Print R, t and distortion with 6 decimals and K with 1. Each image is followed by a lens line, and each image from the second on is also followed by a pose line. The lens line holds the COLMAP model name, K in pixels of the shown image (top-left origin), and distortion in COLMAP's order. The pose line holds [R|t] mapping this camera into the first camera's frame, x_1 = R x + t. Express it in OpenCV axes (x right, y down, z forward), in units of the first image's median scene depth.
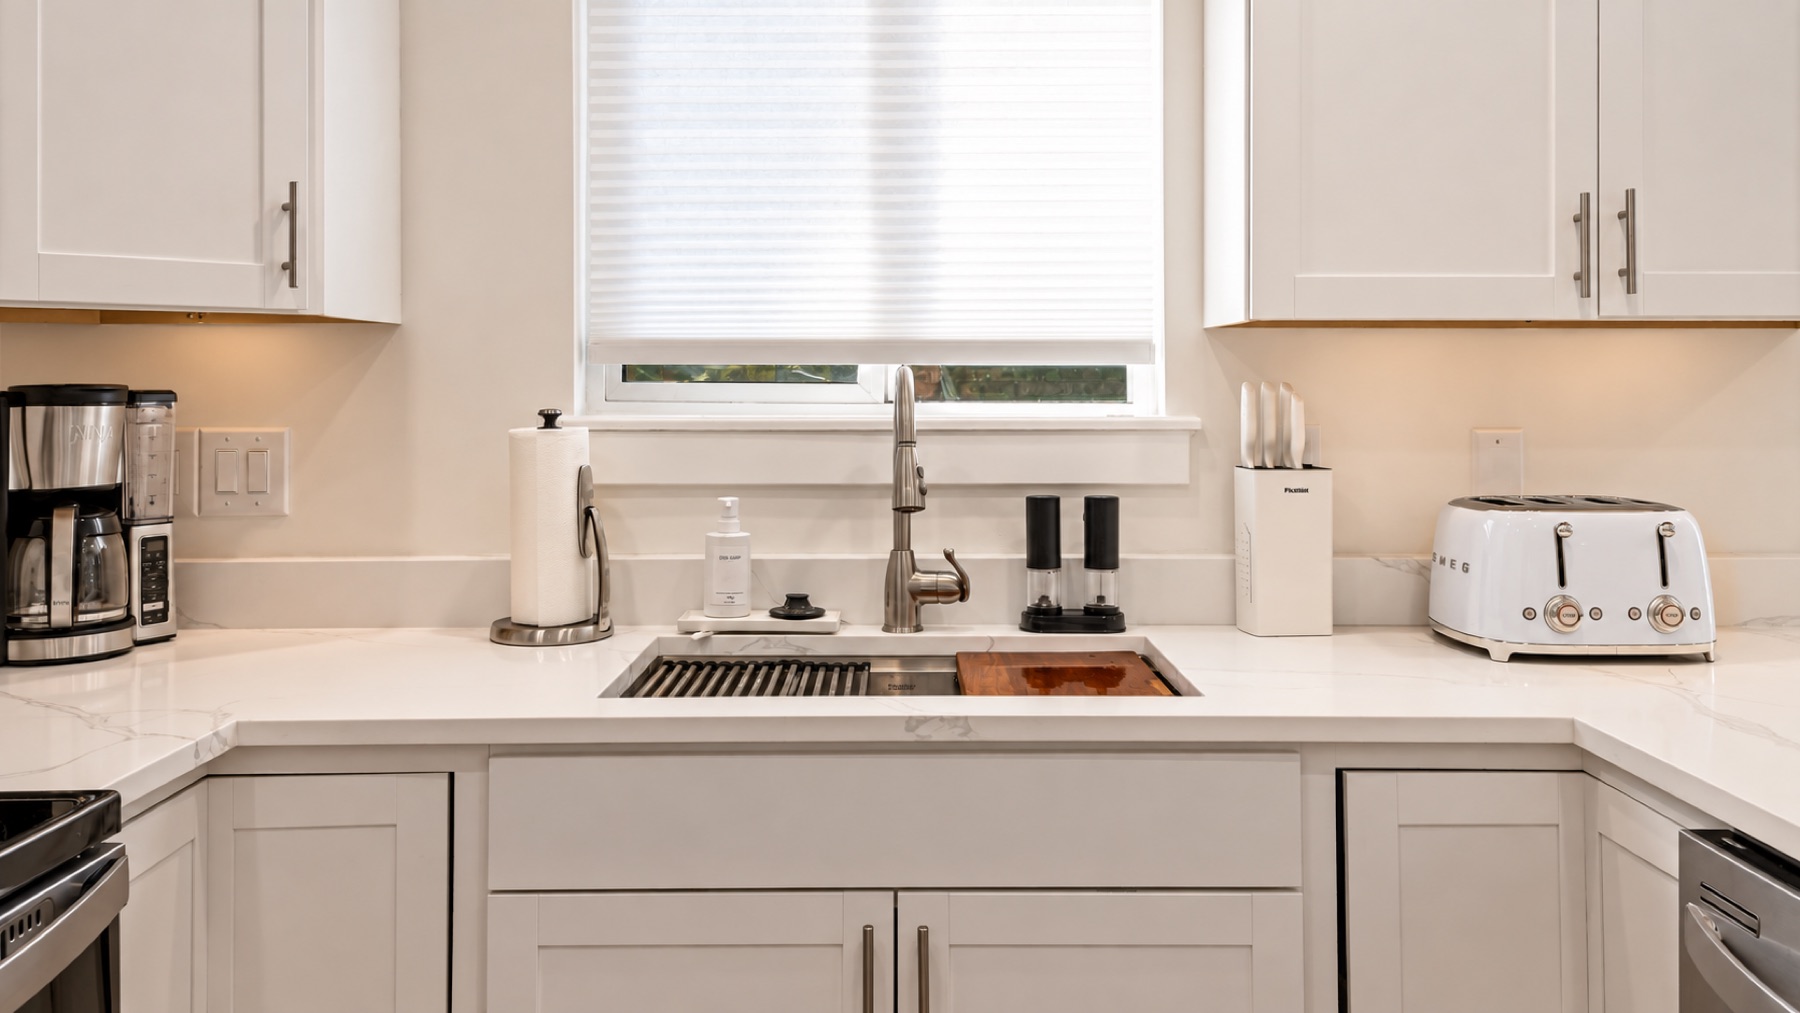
lens RADIAL K [[1504.7, 0, 894.5], [0, 1504.7, 330.0], [0, 0, 1]] dist [0.028630, 0.002580]
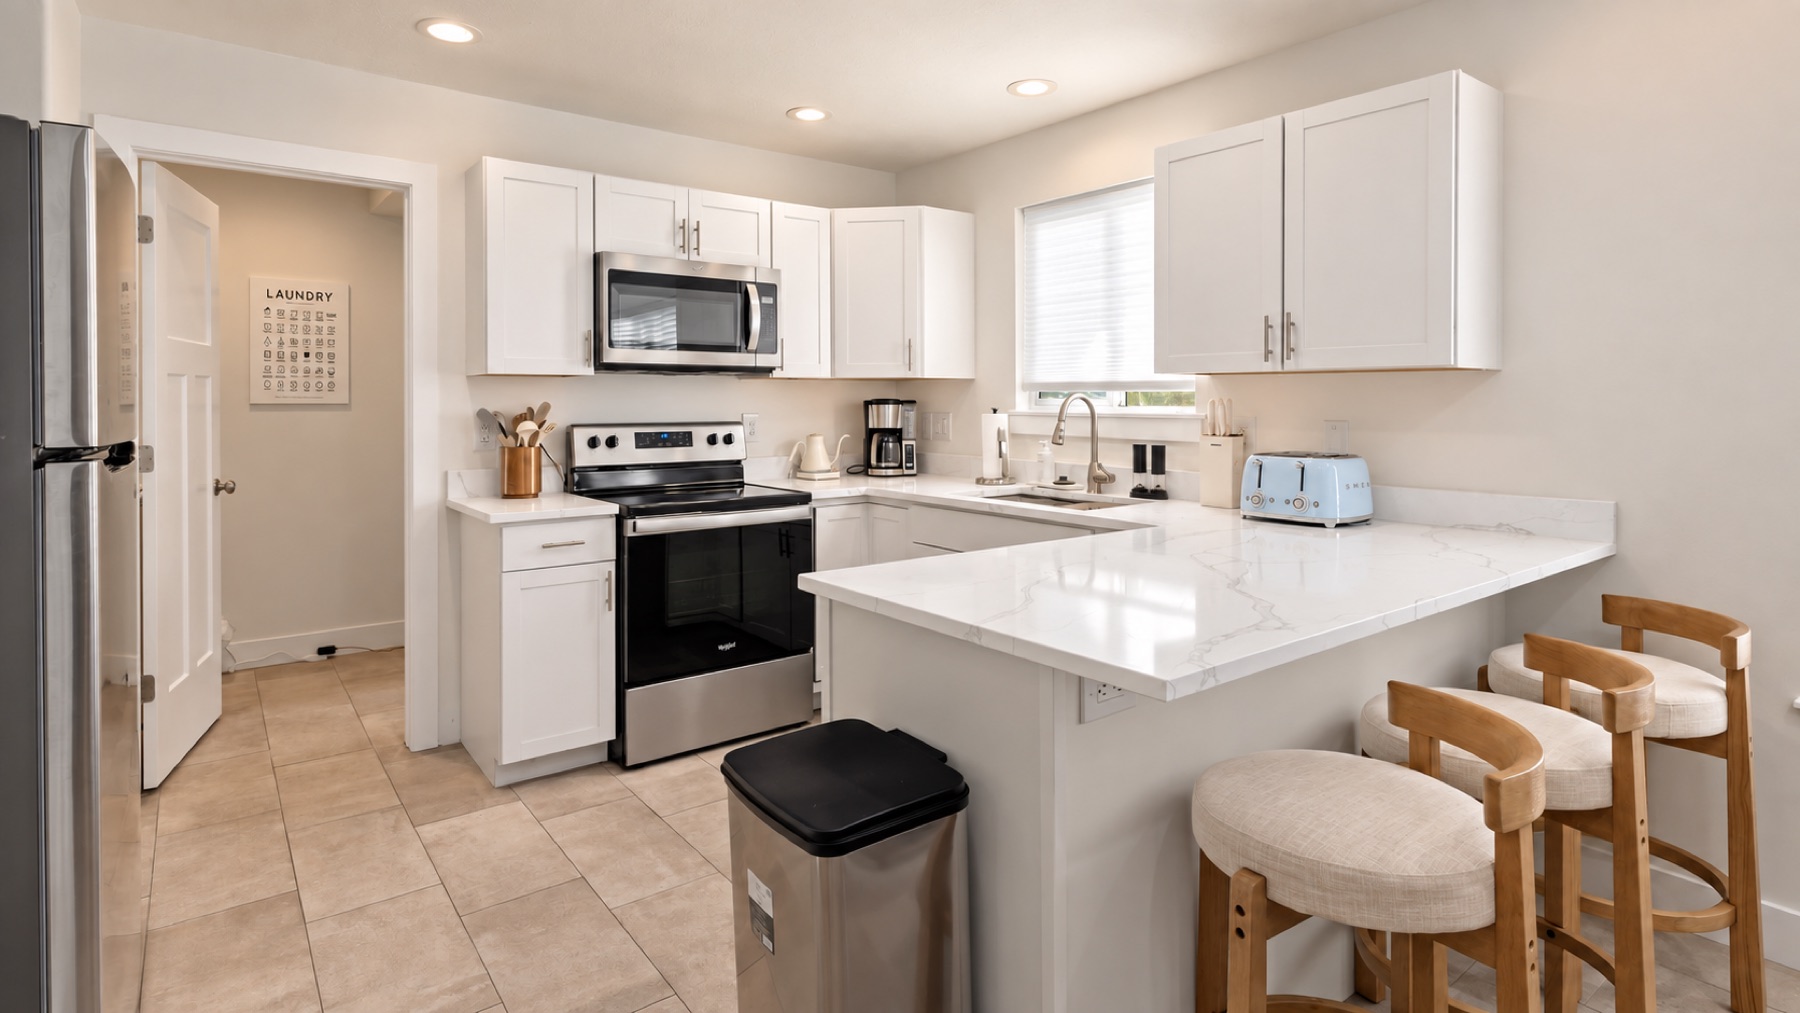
lens RADIAL K [[906.3, 0, 901.0], [0, 906.3, 401.5], [0, 0, 1]] dist [0.001818, 0.000343]
pose [[0.619009, 0.004400, -0.785372, 1.055928], [0.028086, 0.999221, 0.027735, -0.013757], [0.784882, -0.039226, 0.618403, -0.247587]]
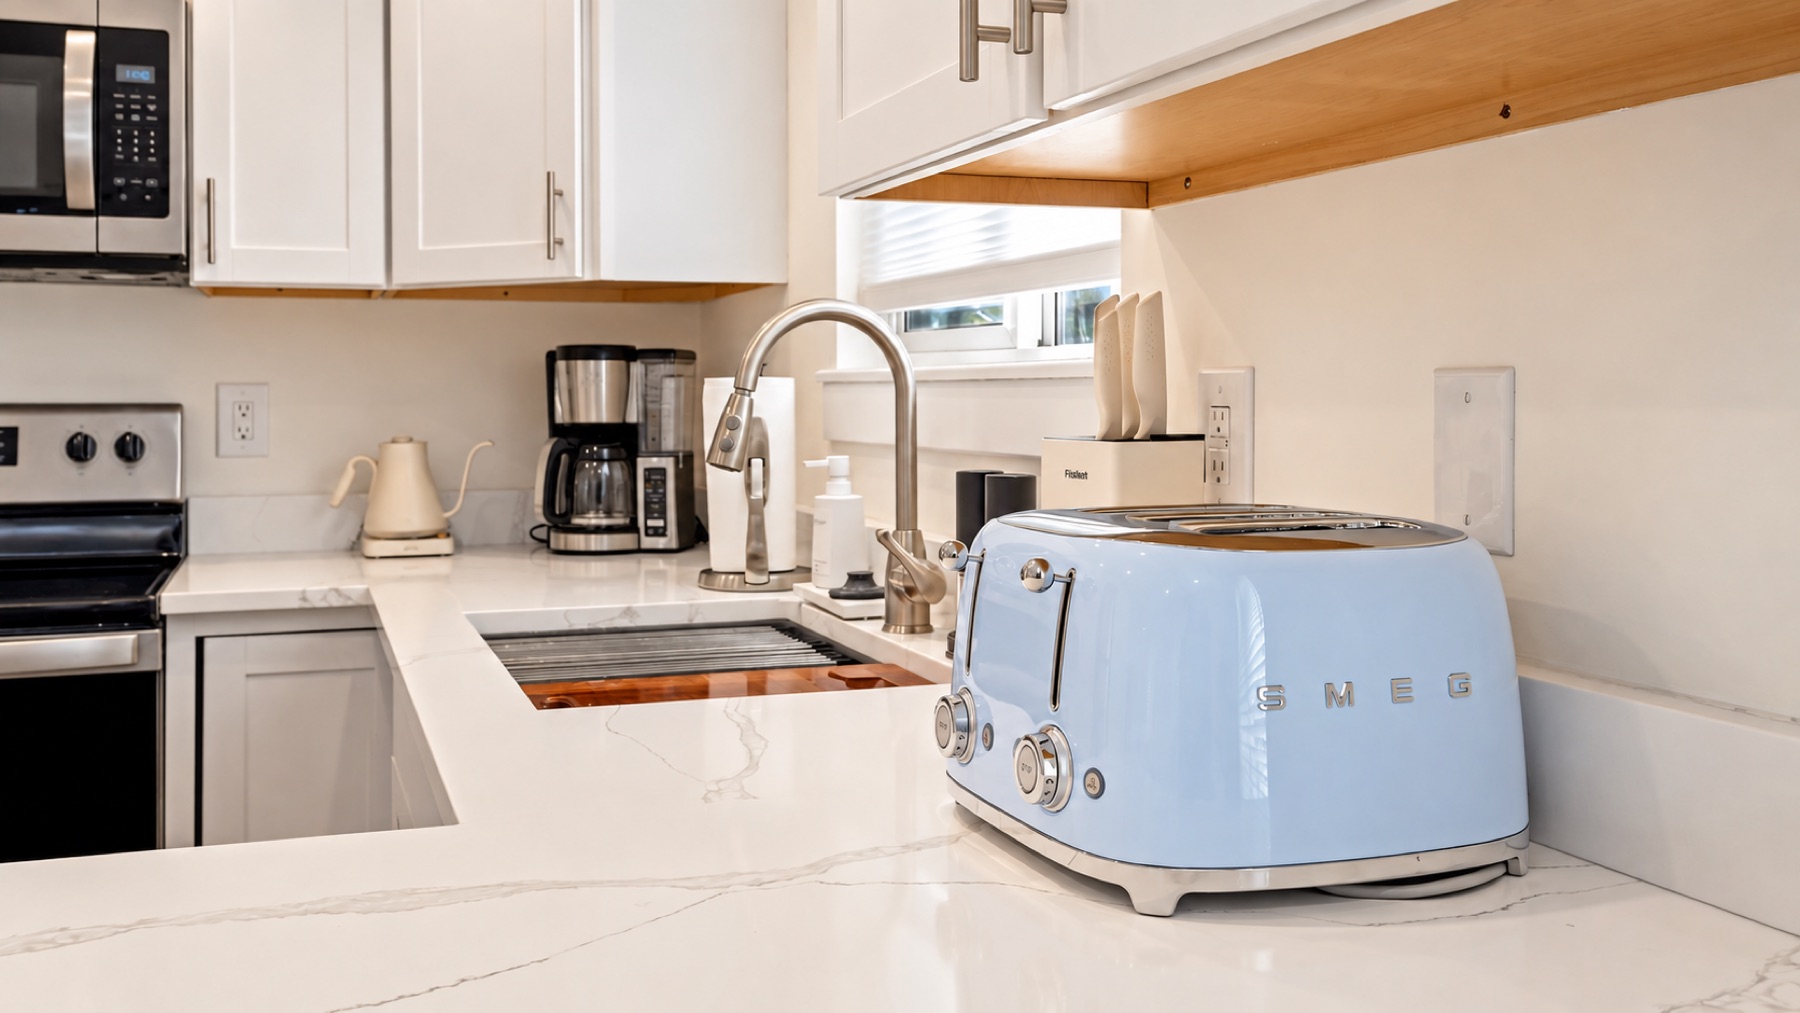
lens RADIAL K [[1694.0, 0, 821.9], [0, 1694.0, 401.4], [0, 0, 1]] dist [0.029997, -0.083506]
pose [[0.301528, 0.005982, -0.953439, 0.852341], [0.037595, 0.999128, 0.018158, 0.061719], [0.952716, -0.041320, 0.301040, 0.700810]]
